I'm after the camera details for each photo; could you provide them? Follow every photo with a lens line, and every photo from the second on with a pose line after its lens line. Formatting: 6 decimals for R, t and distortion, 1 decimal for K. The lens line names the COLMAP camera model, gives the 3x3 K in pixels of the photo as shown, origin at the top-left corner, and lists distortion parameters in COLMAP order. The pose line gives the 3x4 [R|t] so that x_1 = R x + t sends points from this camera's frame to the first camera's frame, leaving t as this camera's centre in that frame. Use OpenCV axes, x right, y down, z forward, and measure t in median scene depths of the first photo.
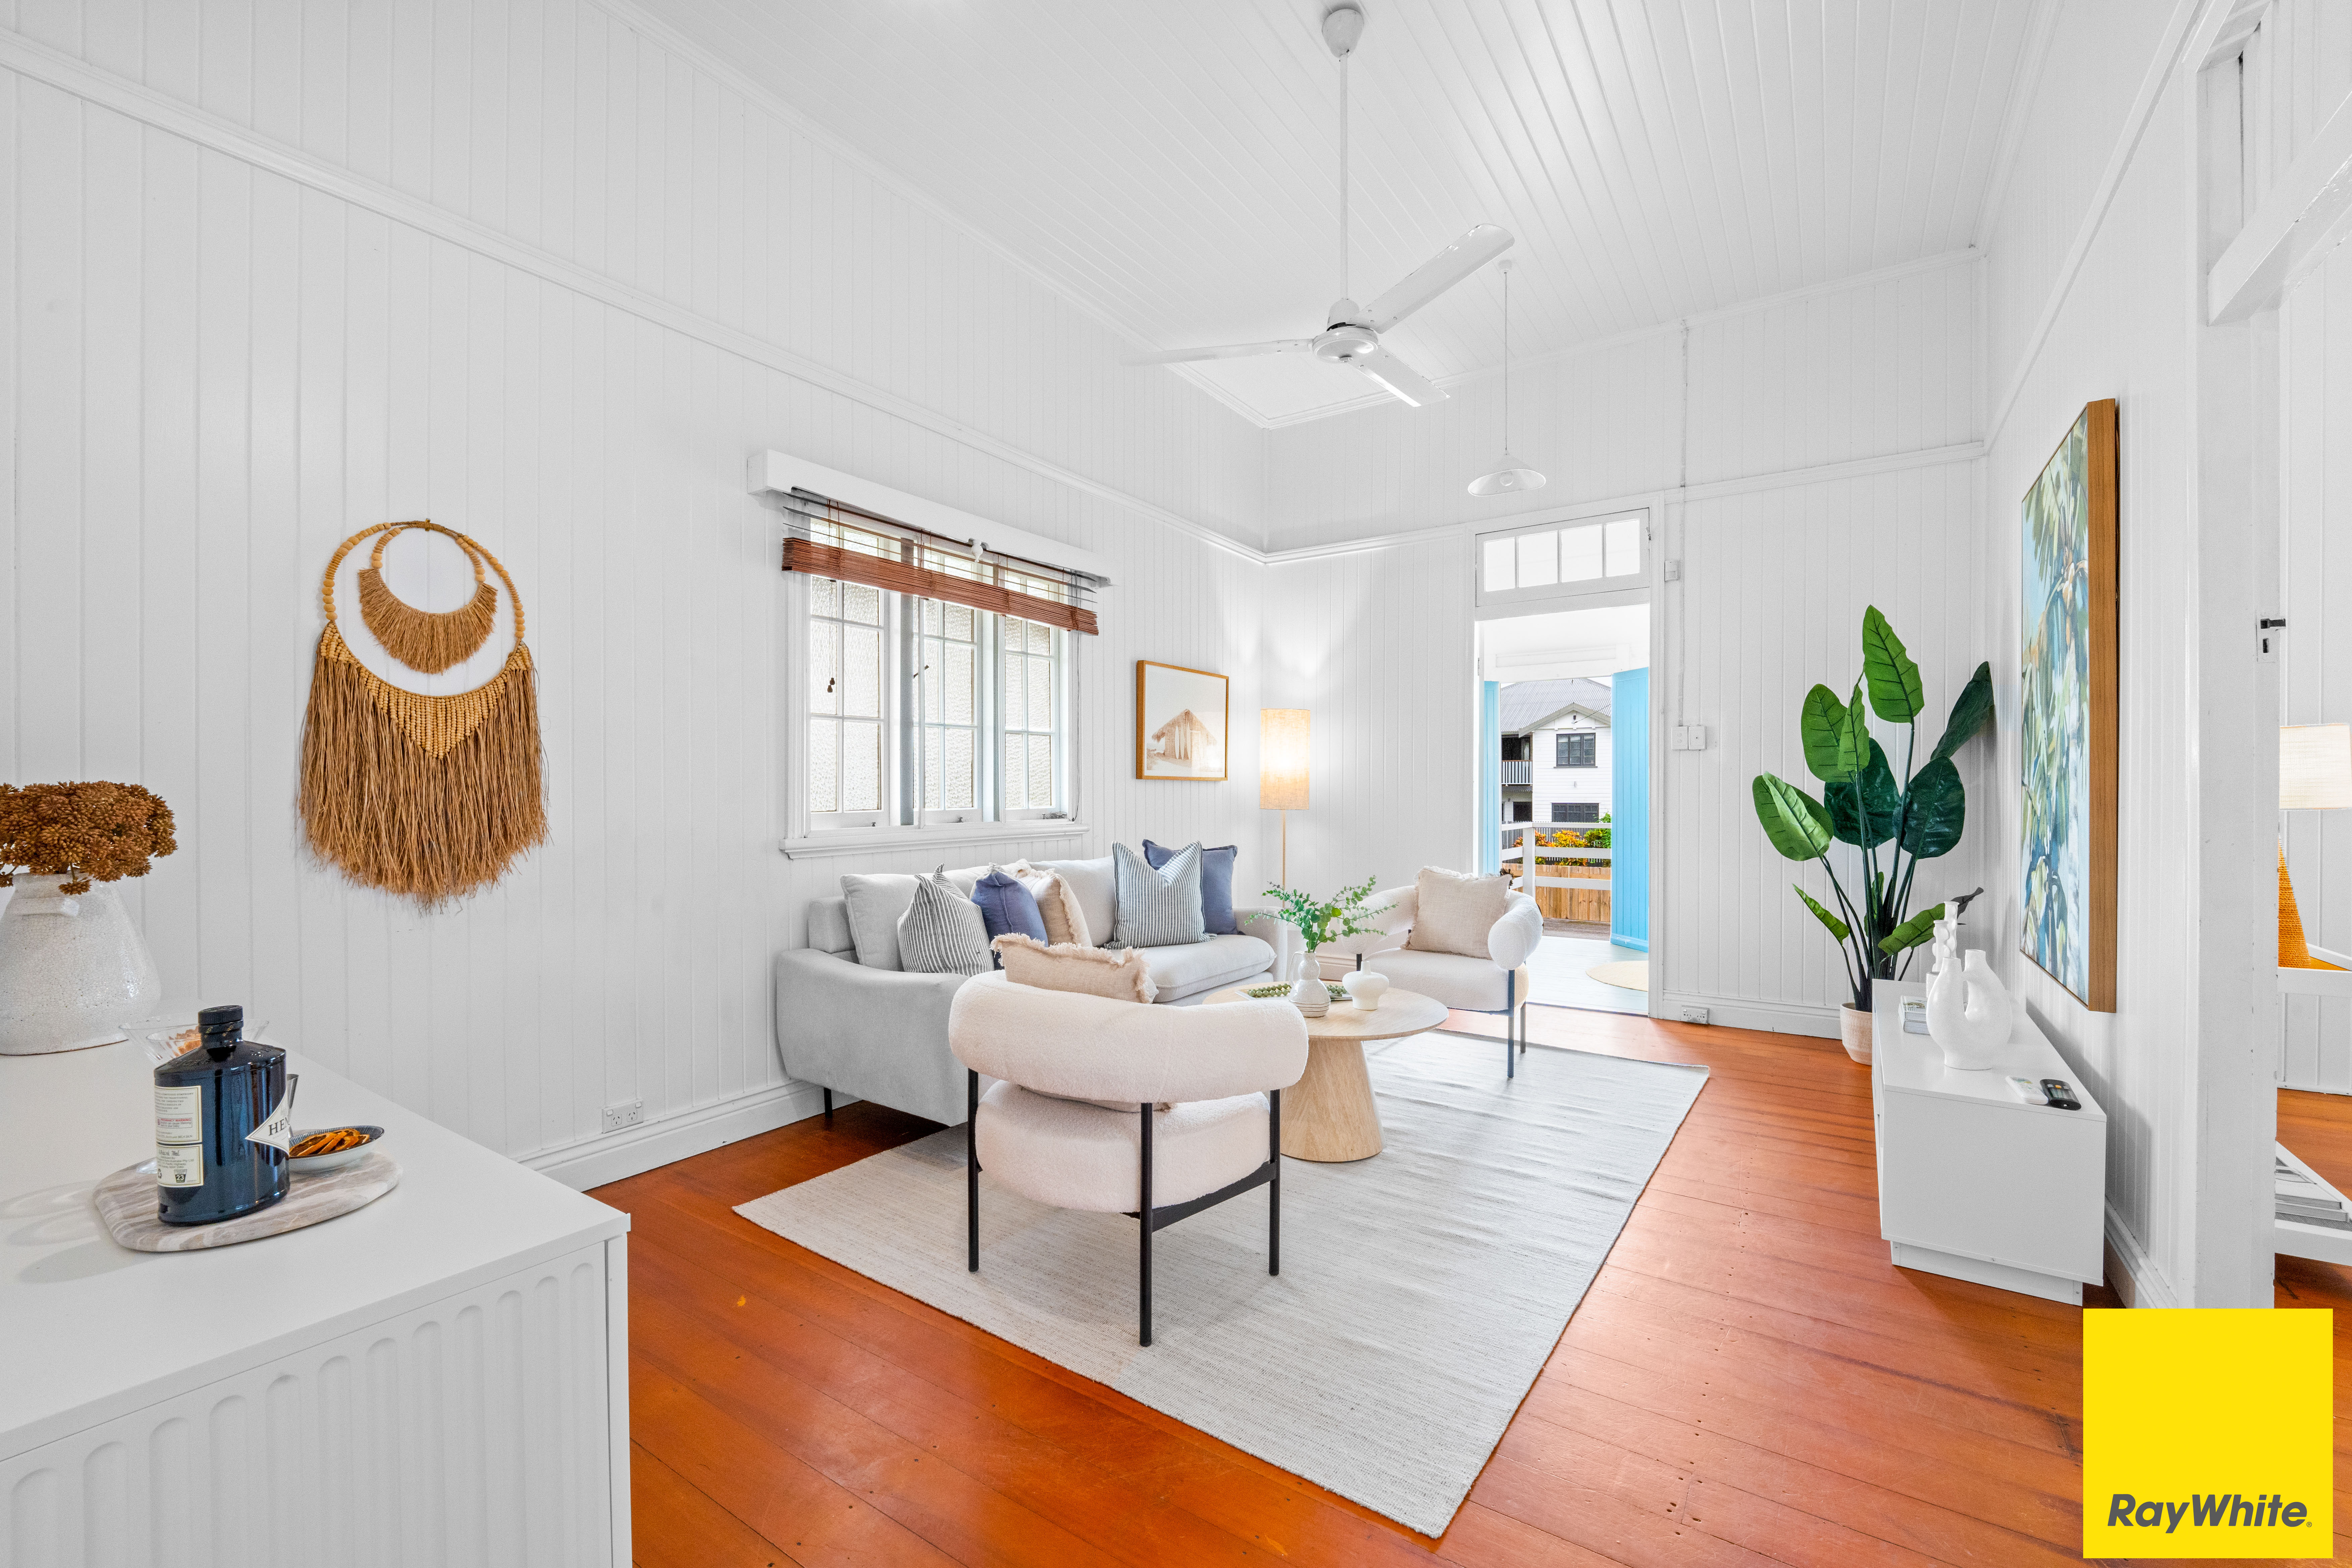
lens RADIAL K [[949.7, 0, 1176.9], [0, 949.7, 790.9], [0, 0, 1]] dist [-0.010279, -0.000166]
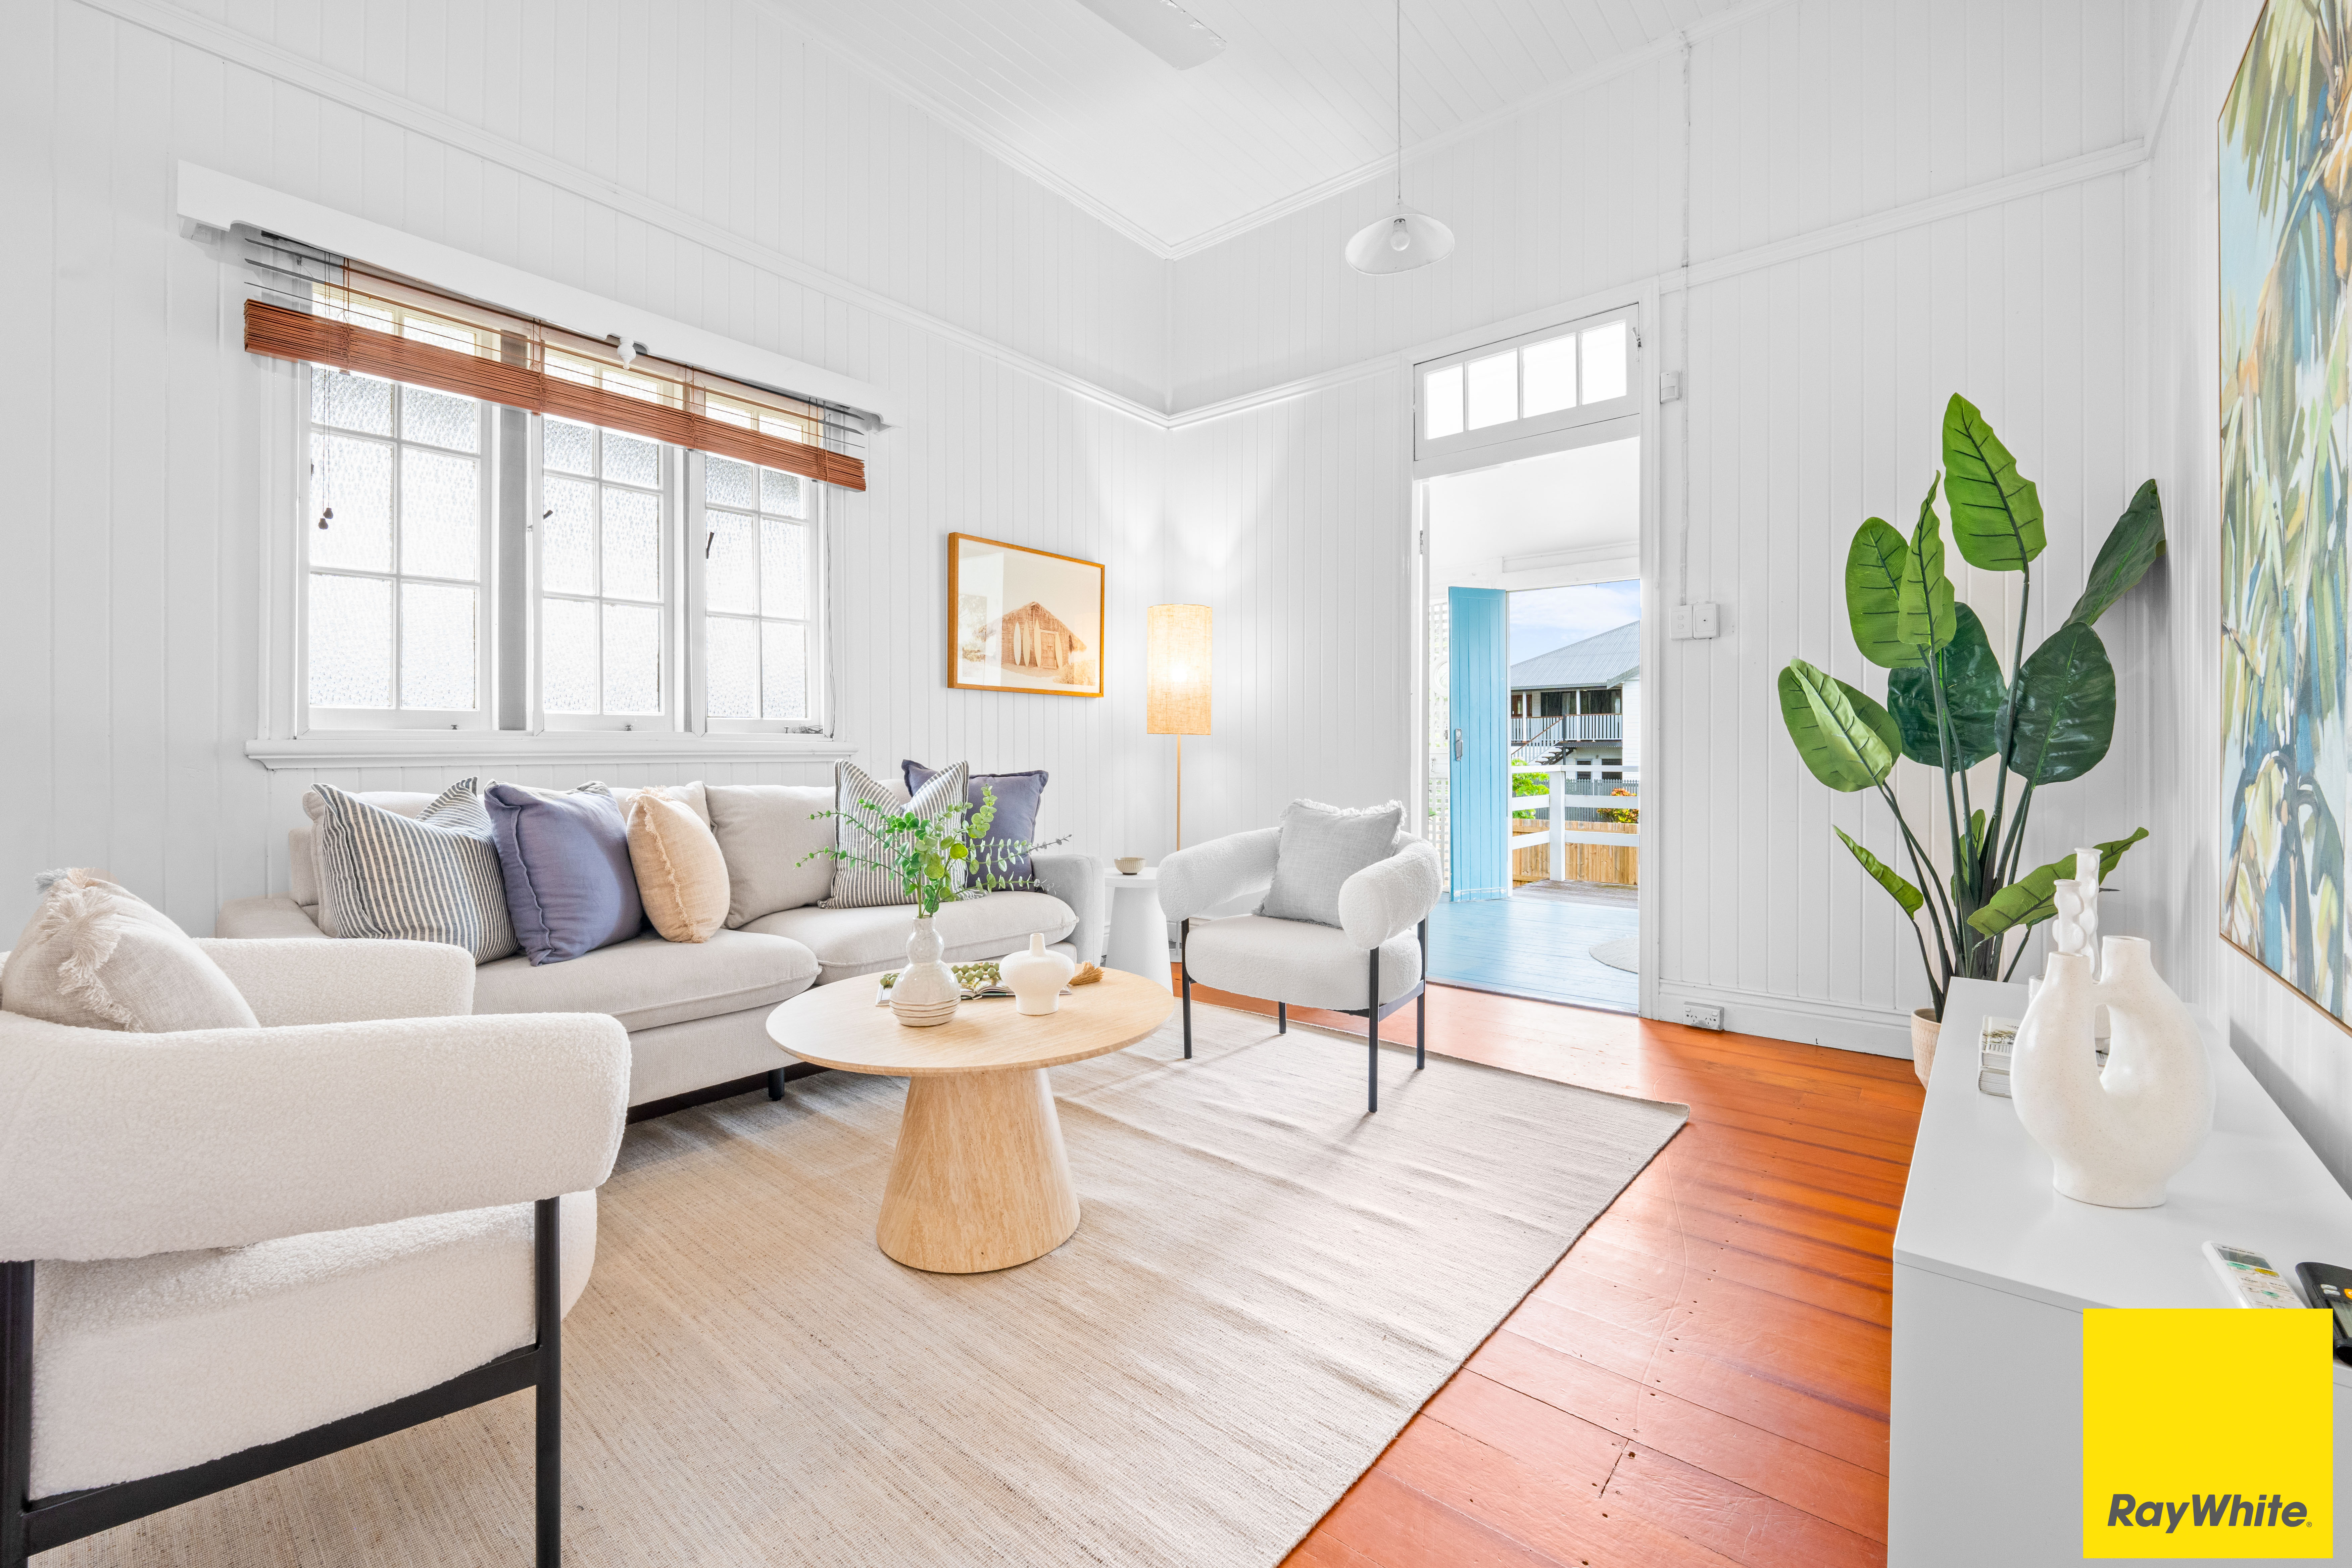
lens RADIAL K [[957.0, 0, 1177.9], [0, 957.0, 747.0], [0, 0, 1]] dist [-0.009777, -0.000081]
pose [[0.995787, 0.000307, -0.091692, 0.266595], [-0.000763, 0.999988, -0.004935, 0.048916], [0.091690, 0.004984, 0.995775, 0.308921]]
